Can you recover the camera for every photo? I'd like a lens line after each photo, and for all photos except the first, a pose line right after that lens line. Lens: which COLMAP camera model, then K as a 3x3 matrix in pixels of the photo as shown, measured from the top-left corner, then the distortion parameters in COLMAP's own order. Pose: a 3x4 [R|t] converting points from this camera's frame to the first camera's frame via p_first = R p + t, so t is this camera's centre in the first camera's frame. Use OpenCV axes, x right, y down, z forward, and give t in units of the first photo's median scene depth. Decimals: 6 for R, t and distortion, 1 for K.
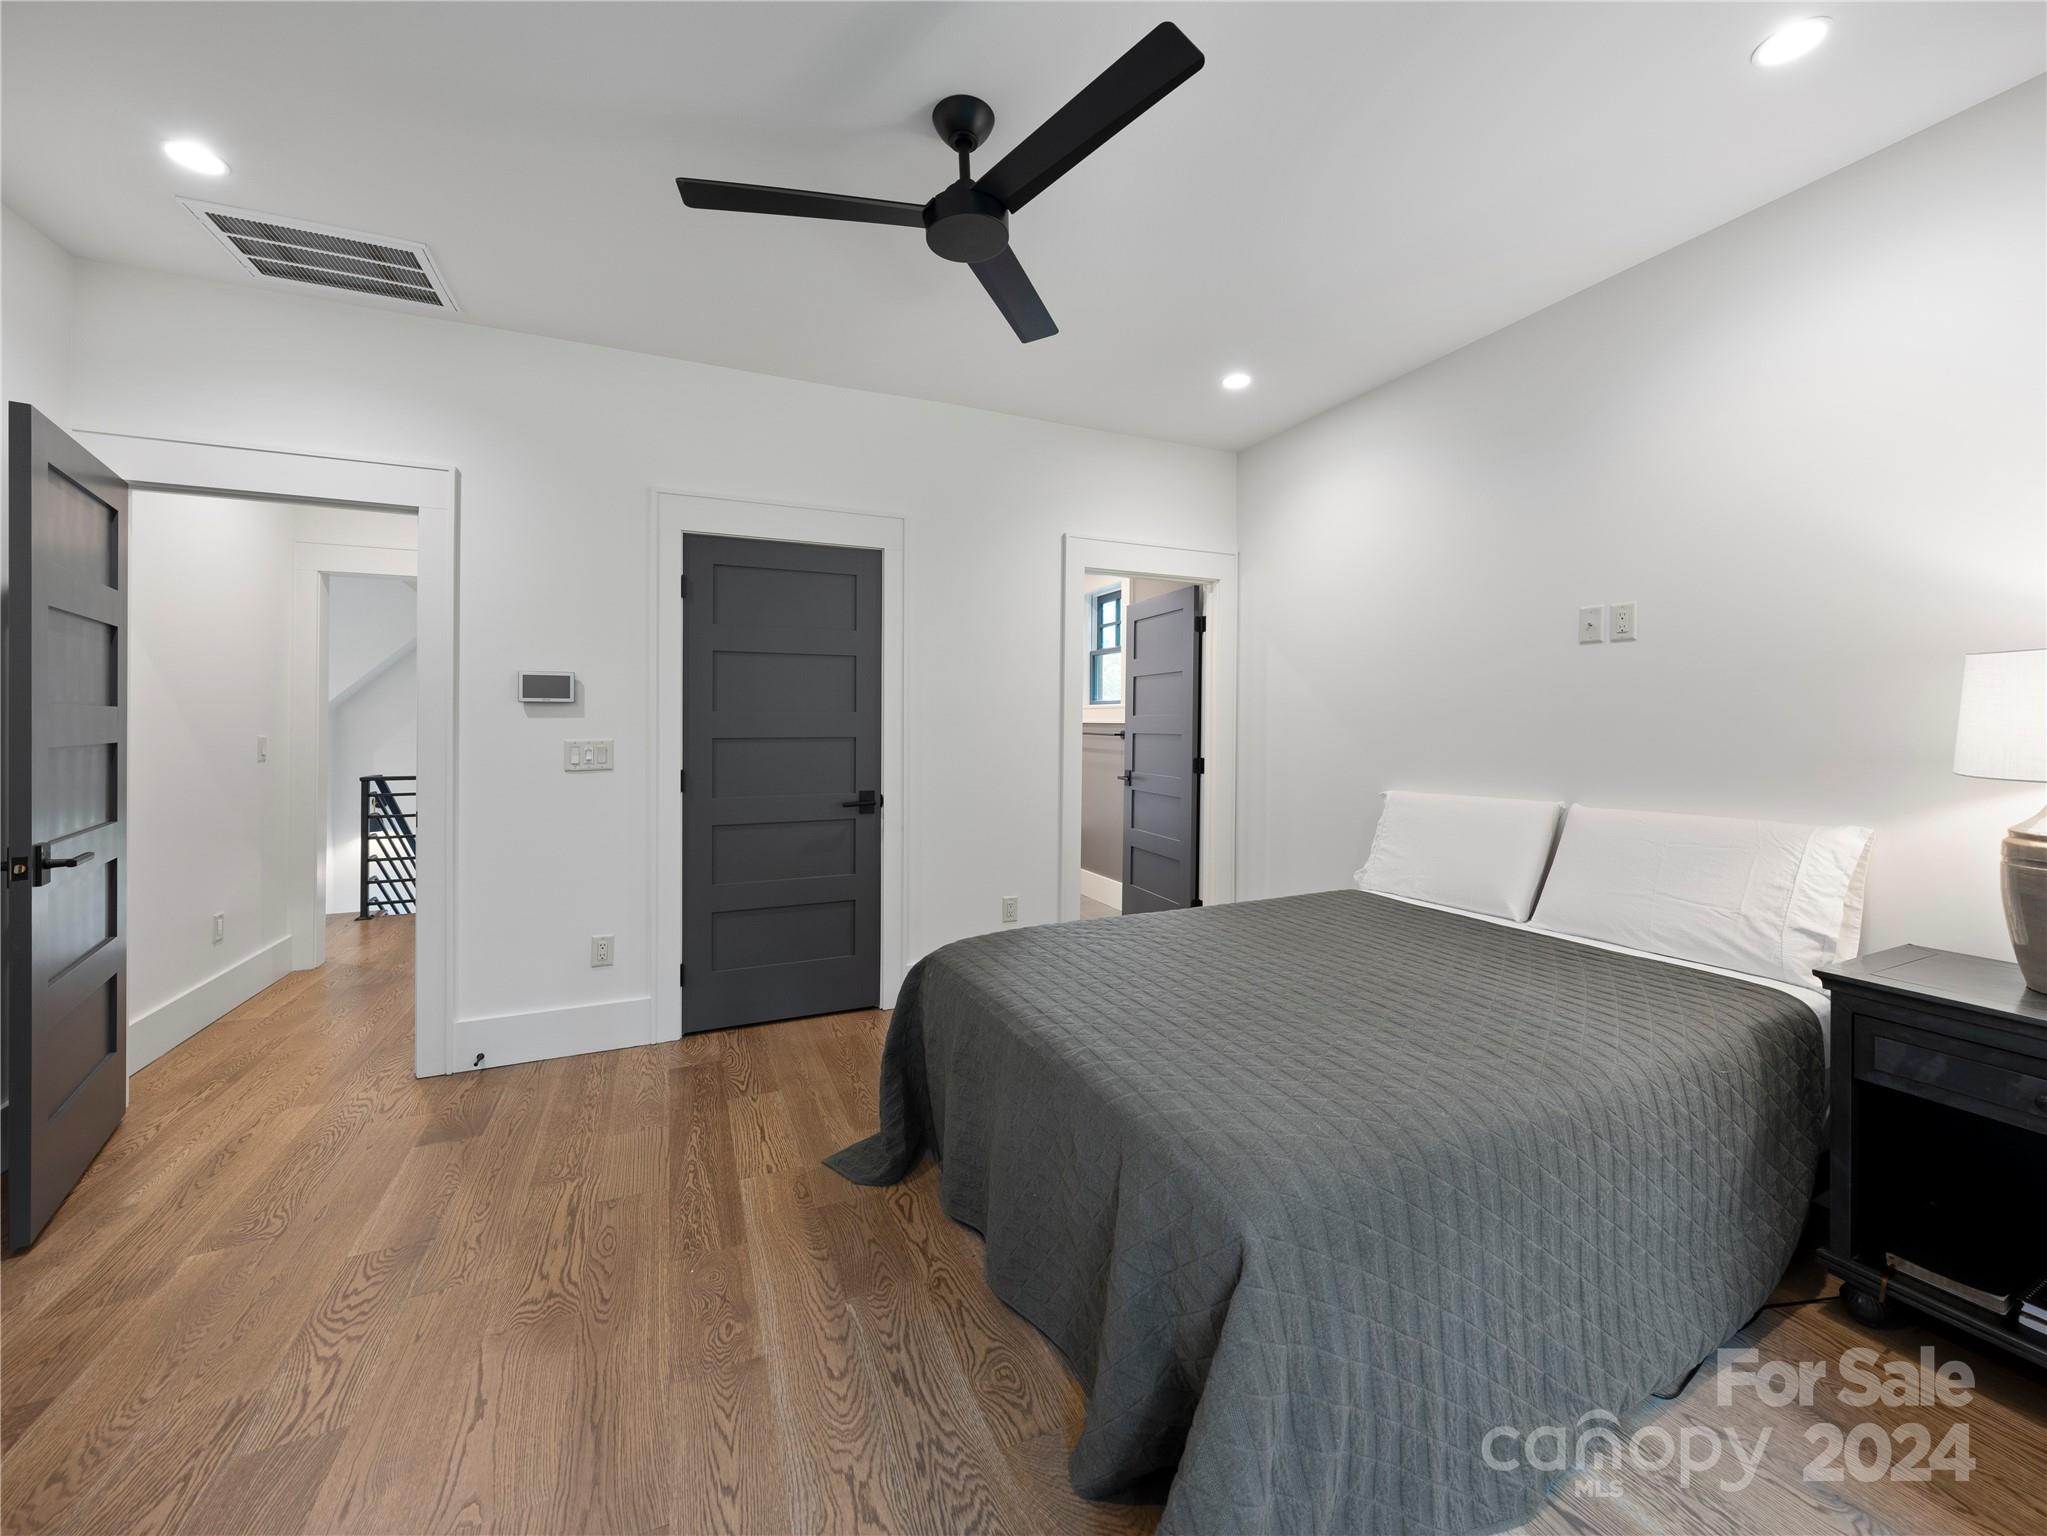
lens RADIAL K [[780.9, 0, 1022.6], [0, 780.9, 762.6], [0, 0, 1]] dist [-0.001094, -0.000132]
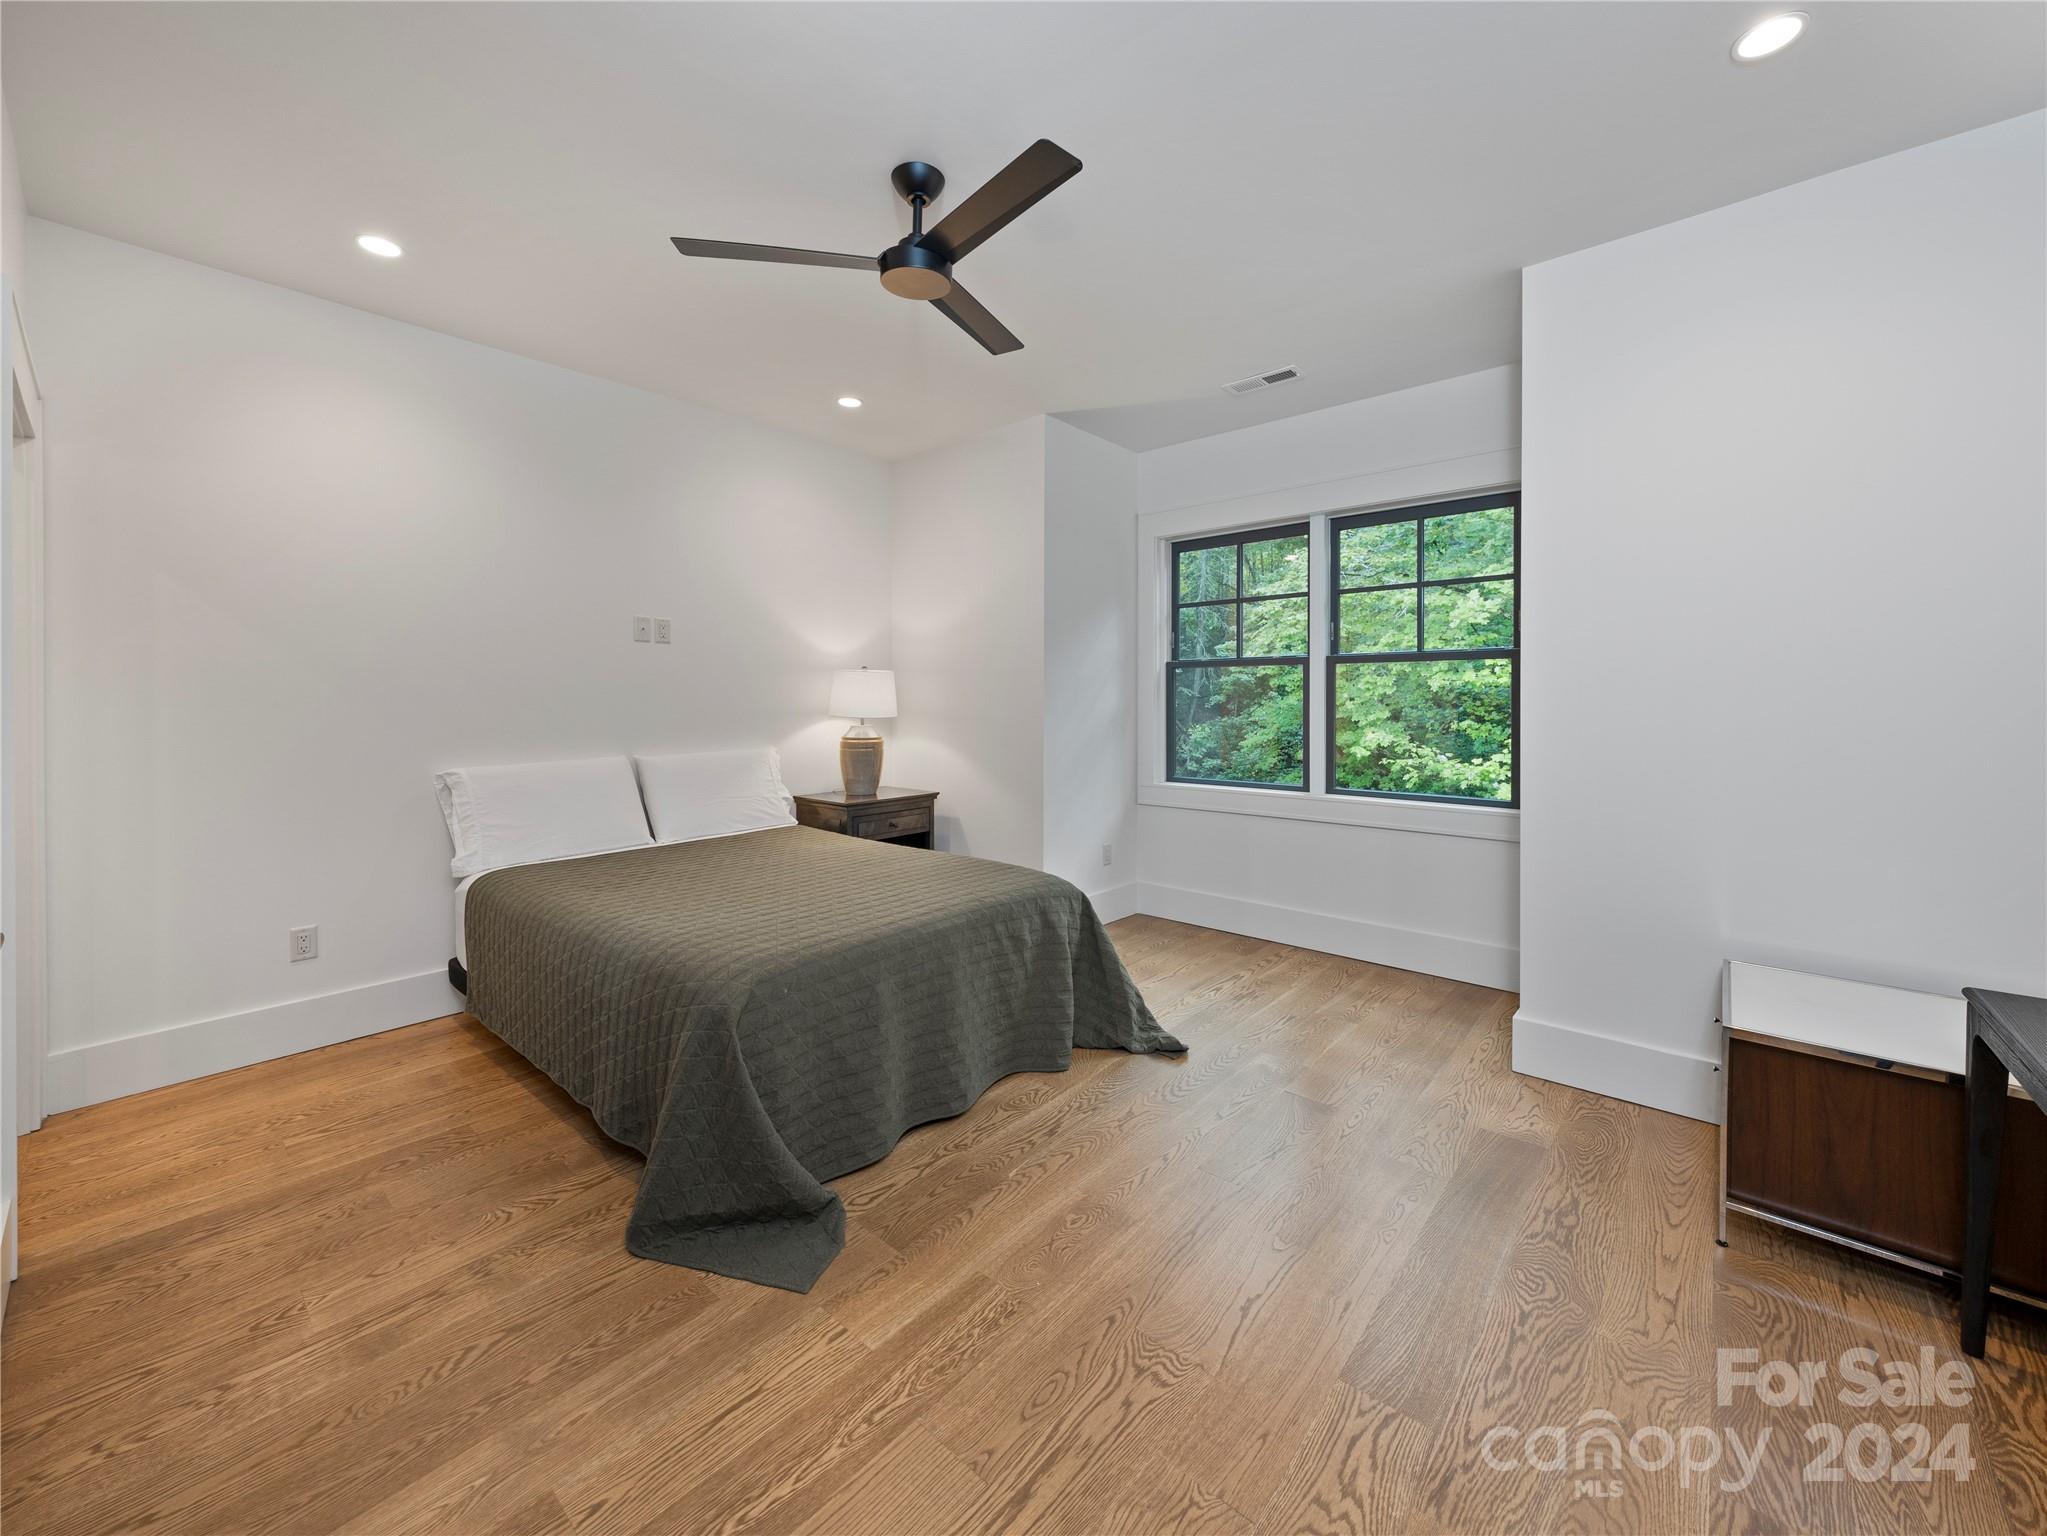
lens RADIAL K [[780.9, 0, 1022.6], [0, 780.9, 762.6], [0, 0, 1]] dist [-0.001094, -0.000132]
pose [[-0.406101, -0.074291, 0.910803, -1.273563], [0.049363, 0.993451, 0.103042, -0.065928], [-0.912494, 0.086806, -0.399774, 1.395693]]
